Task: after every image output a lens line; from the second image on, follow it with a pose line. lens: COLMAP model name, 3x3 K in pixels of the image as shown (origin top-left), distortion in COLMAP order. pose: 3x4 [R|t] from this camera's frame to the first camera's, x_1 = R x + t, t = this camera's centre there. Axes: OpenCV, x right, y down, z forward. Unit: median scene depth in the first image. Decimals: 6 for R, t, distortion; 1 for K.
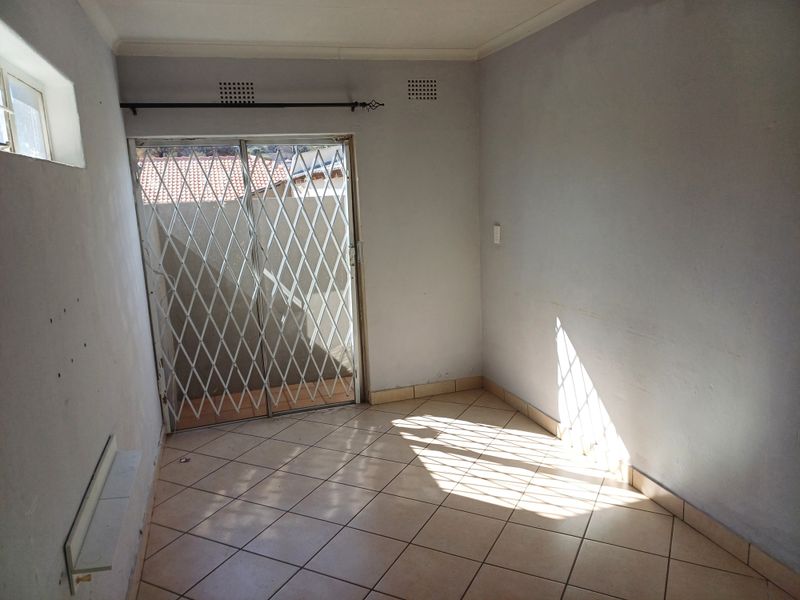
lens RADIAL K [[596.0, 0, 394.9], [0, 596.0, 303.6], [0, 0, 1]] dist [0.074327, -0.002981]
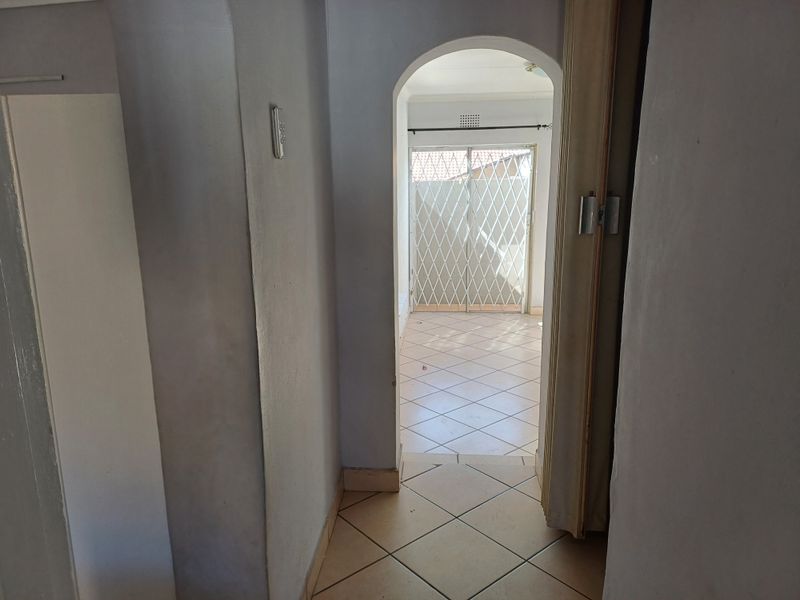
lens RADIAL K [[596.0, 0, 394.9], [0, 596.0, 303.6], [0, 0, 1]] dist [0.074327, -0.002981]
pose [[0.927202, 0.117719, -0.355583, 0.201693], [-0.101381, 0.992767, 0.064307, 0.078933], [0.360582, -0.023576, 0.932430, -0.653005]]
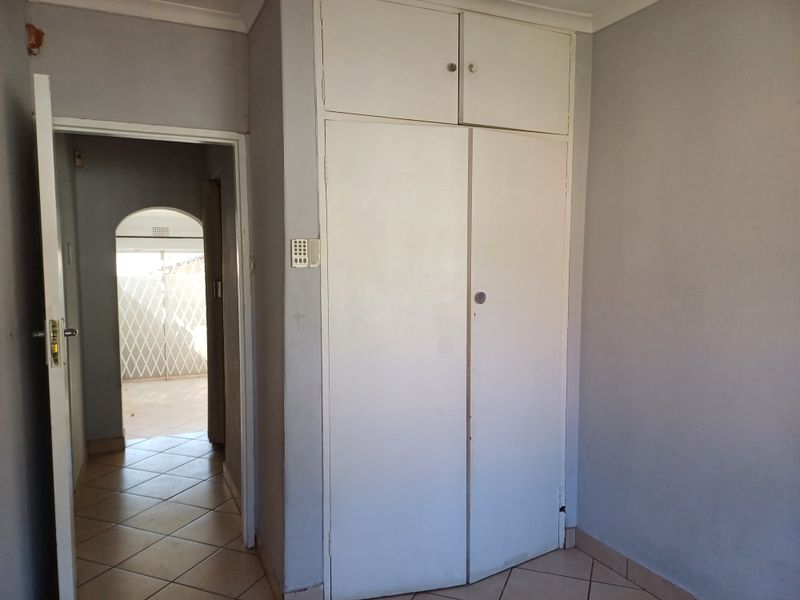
lens RADIAL K [[596.0, 0, 394.9], [0, 596.0, 303.6], [0, 0, 1]] dist [0.074327, -0.002981]
pose [[0.994079, 0.031118, 0.104108, 0.364038], [-0.018091, 0.992142, -0.123803, 0.176569], [-0.107142, 0.121187, 0.986830, -1.225410]]
